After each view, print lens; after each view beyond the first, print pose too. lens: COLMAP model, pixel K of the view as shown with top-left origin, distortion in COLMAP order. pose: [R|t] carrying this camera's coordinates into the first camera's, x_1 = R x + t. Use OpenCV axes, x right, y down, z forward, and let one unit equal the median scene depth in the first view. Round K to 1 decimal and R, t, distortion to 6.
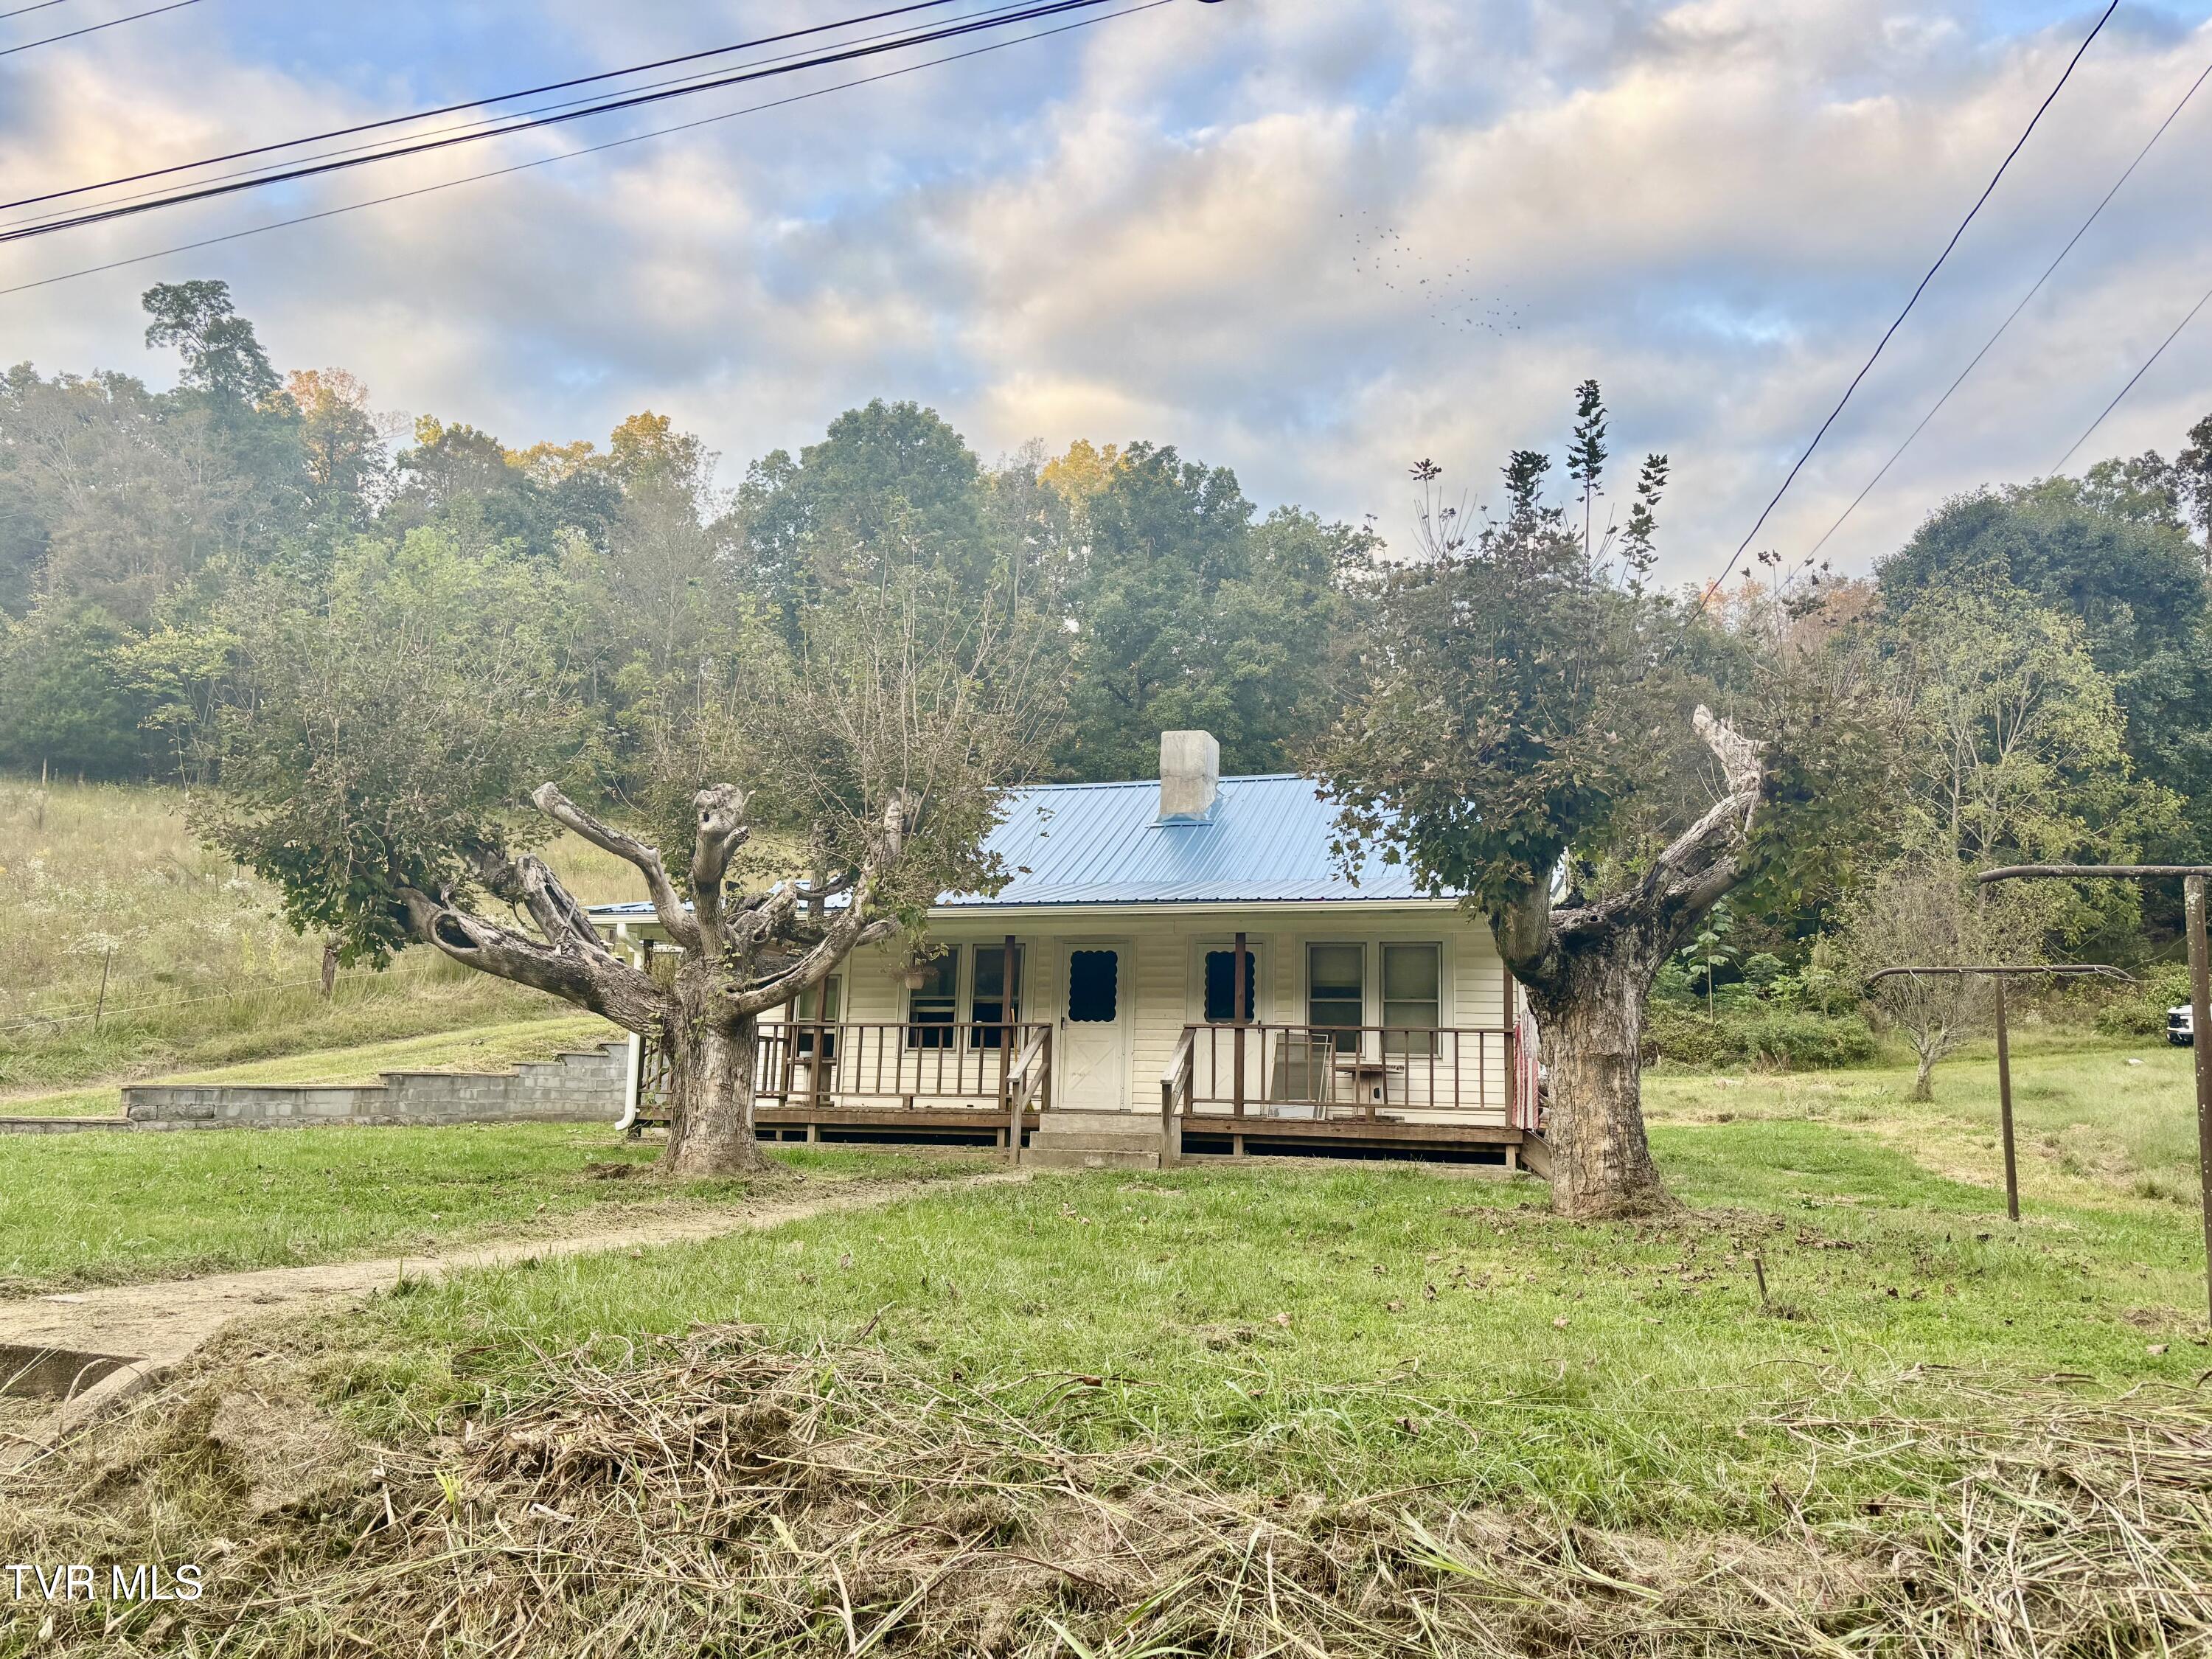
lens RADIAL K [[1667.8, 0, 1140.5], [0, 1667.8, 822.8], [0, 0, 1]] dist [0.045875, -0.052848]
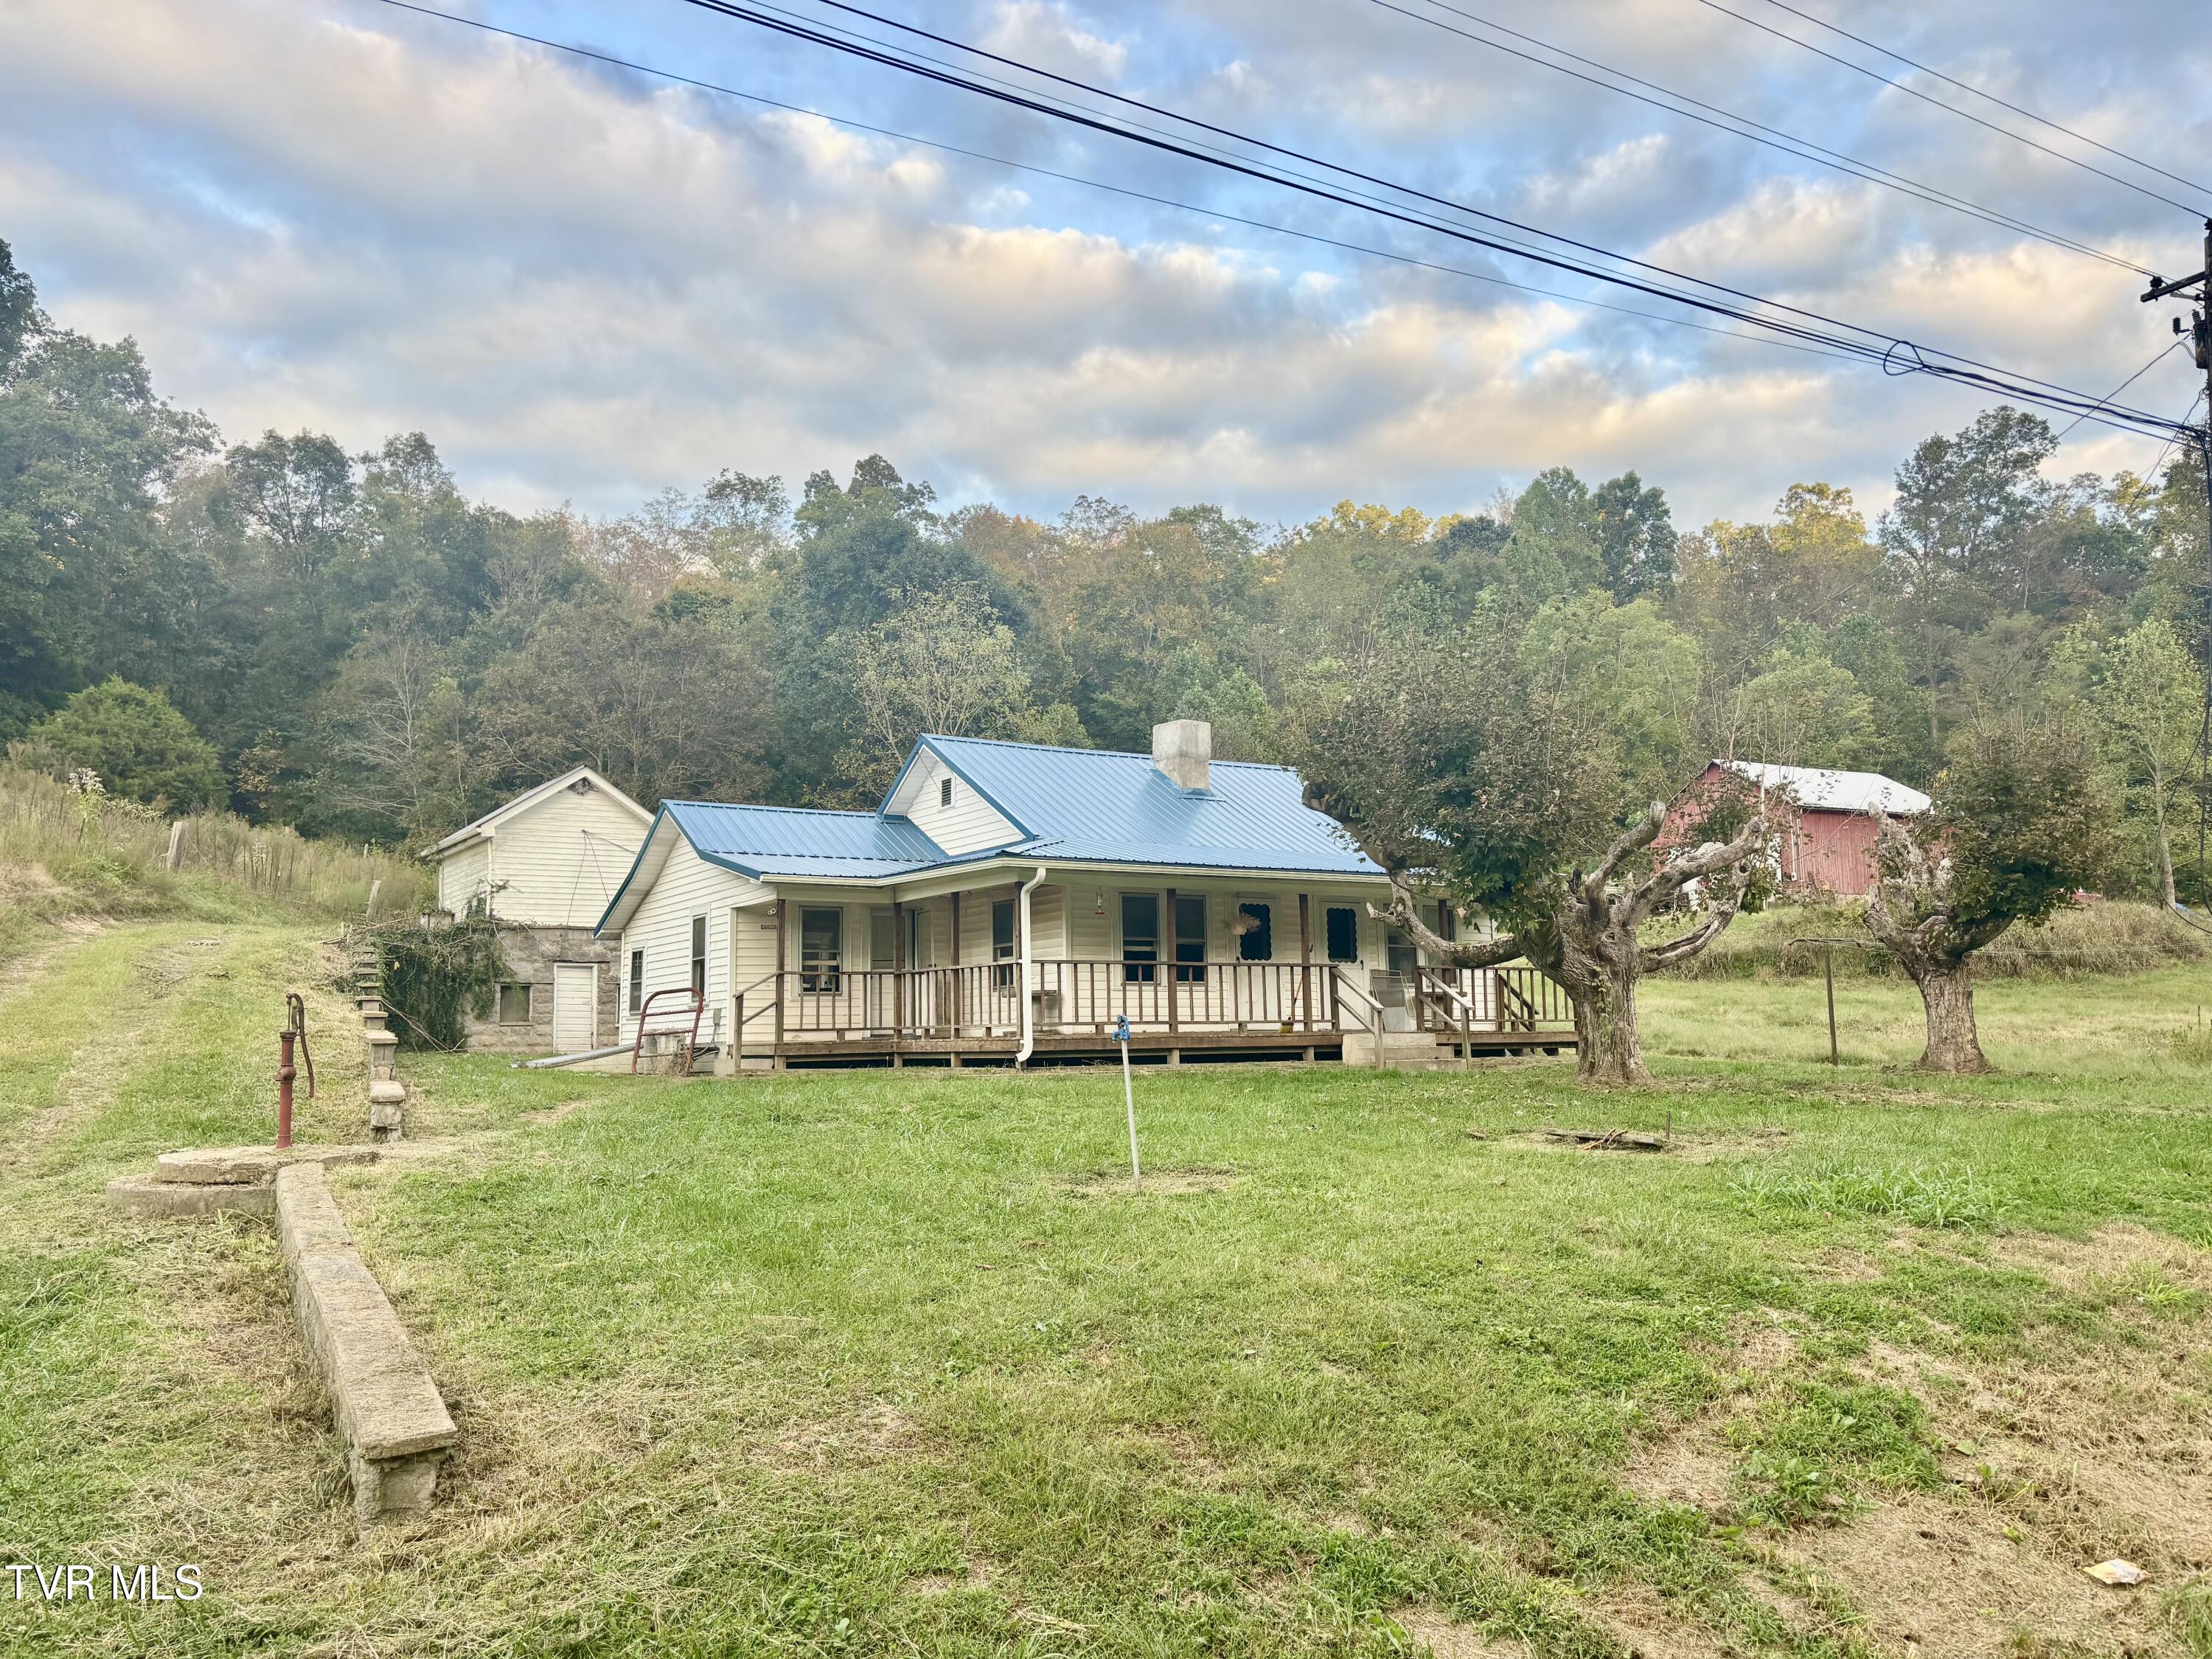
lens RADIAL K [[1667.8, 0, 1109.4], [0, 1667.8, 845.7], [0, 0, 1]] dist [0.045875, -0.052848]
pose [[0.649213, 0.056997, 0.758468, -0.654747], [-0.107649, 0.994036, 0.017443, 0.015004], [-0.752950, -0.092973, 0.651477, 0.175114]]
